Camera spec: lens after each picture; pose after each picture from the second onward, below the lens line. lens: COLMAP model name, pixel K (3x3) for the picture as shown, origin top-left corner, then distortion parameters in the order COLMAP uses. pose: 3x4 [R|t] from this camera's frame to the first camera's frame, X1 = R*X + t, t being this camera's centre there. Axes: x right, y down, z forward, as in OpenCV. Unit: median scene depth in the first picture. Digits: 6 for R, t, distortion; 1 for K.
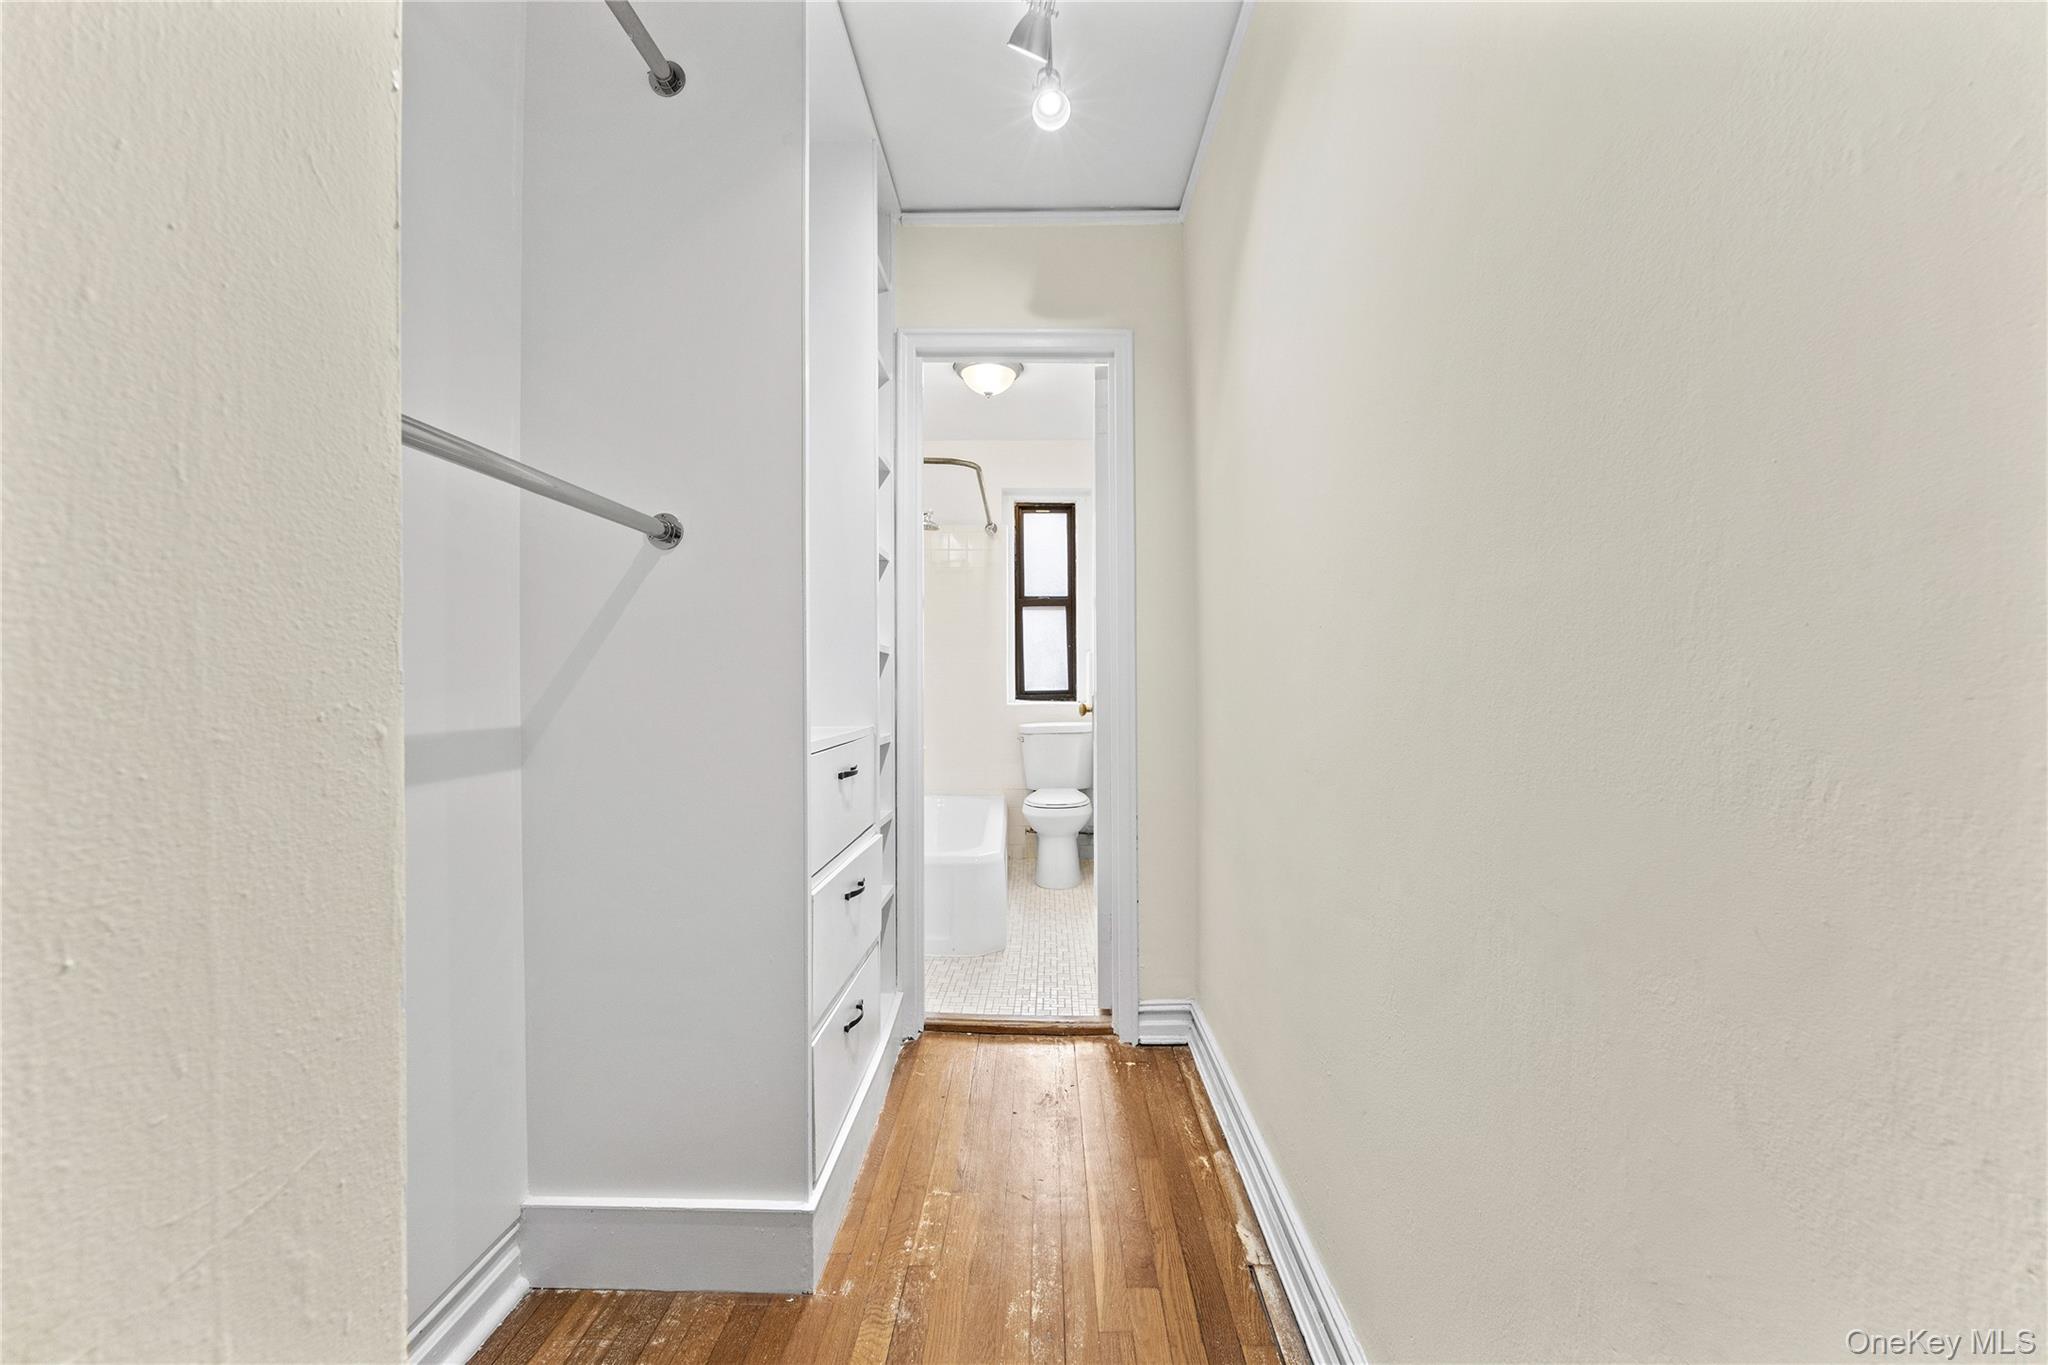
lens RADIAL K [[797.6, 0, 1023.7], [0, 797.6, 681.0], [0, 0, 1]] dist [-0.000463, 0.000430]
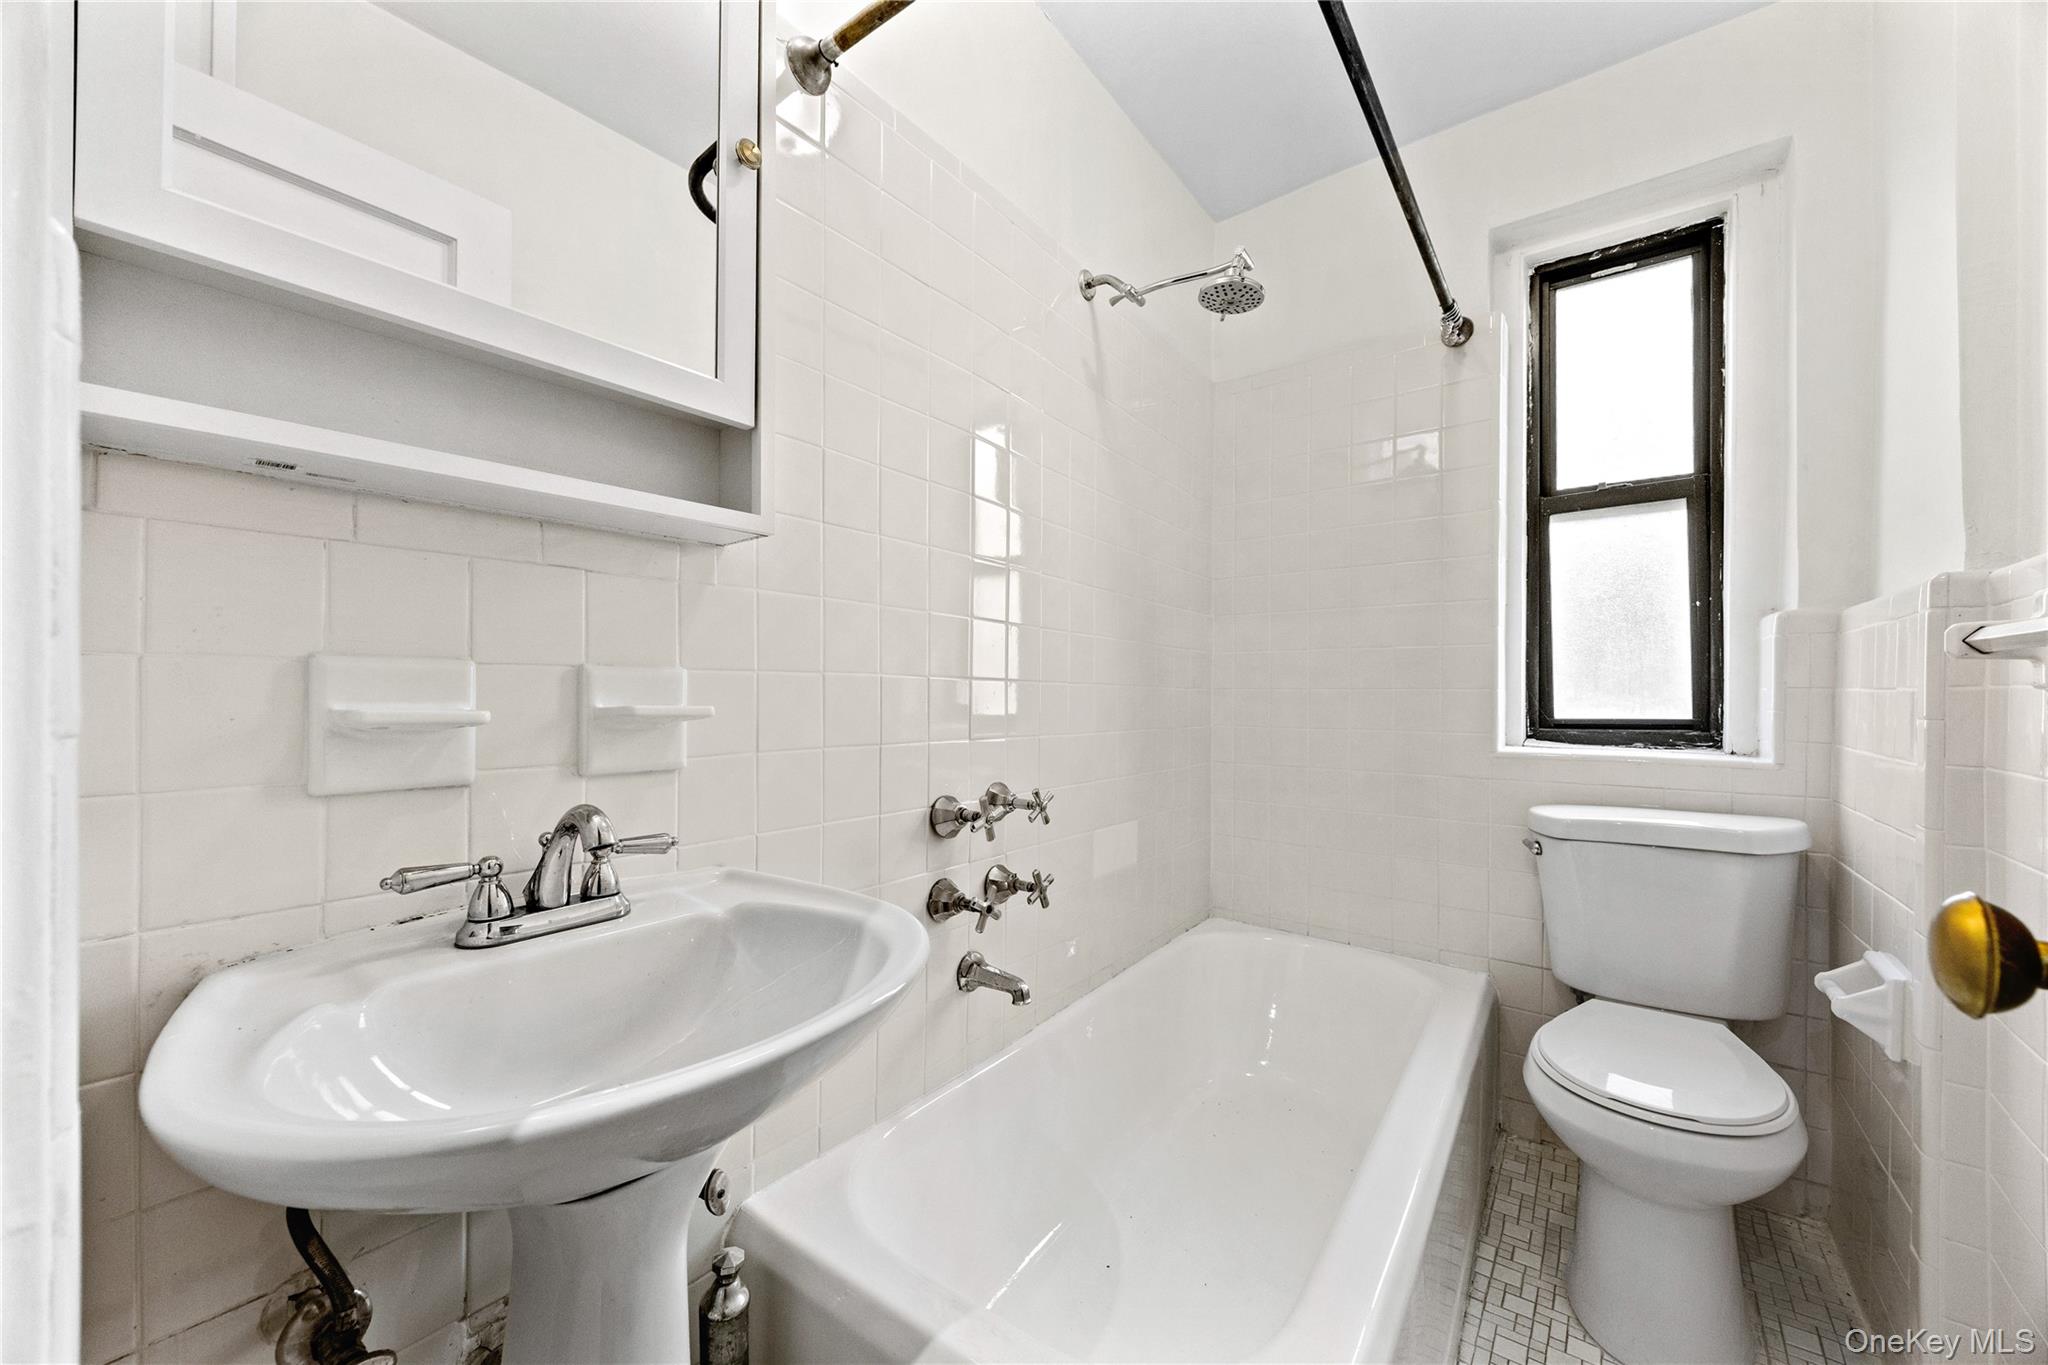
lens RADIAL K [[797.6, 0, 988.4], [0, 797.6, 687.5], [0, 0, 1]] dist [-0.000463, 0.000430]
pose [[0.800412, 0.008265, -0.599394, 0.014419], [-0.002518, 0.999942, 0.010425, -0.007037], [0.599445, -0.006835, 0.800387, 0.495143]]
